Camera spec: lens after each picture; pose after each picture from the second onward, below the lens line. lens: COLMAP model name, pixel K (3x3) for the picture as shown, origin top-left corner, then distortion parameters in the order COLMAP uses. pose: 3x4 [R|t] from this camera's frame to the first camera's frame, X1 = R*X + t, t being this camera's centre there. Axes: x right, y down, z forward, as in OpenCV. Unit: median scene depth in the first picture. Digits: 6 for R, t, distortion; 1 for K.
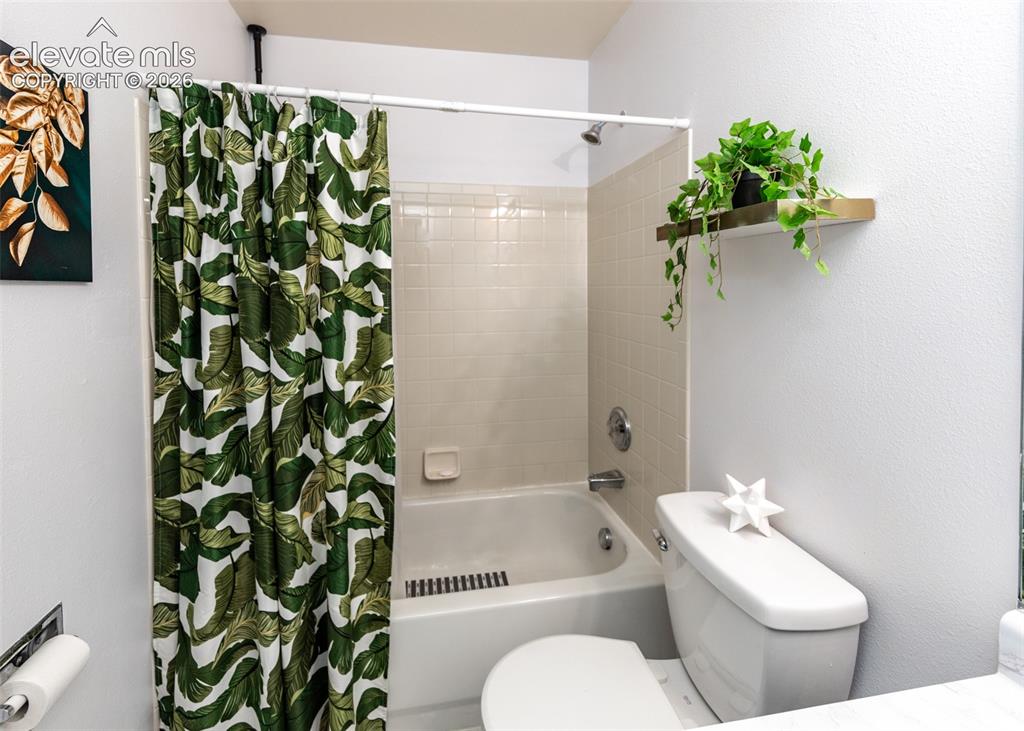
lens RADIAL K [[438.9, 0, 484.3], [0, 438.9, 298.1], [0, 0, 1]] dist [0.007290, -0.000180]
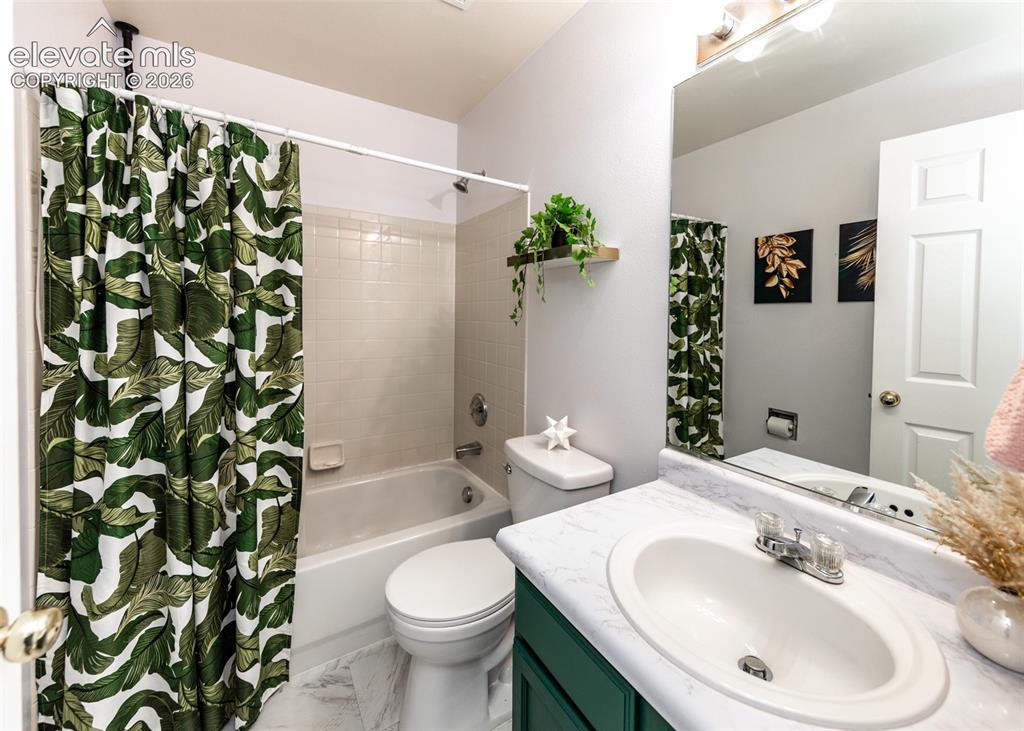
lens RADIAL K [[413.6, 0, 514.9], [0, 413.6, 323.3], [0, 0, 1]] dist [-0.000629, 0.000322]
pose [[0.921143, 0.011436, 0.389057, -0.119978], [-0.009146, 0.999928, -0.007738, 0.069882], [-0.389118, 0.003570, 0.921181, -0.284080]]
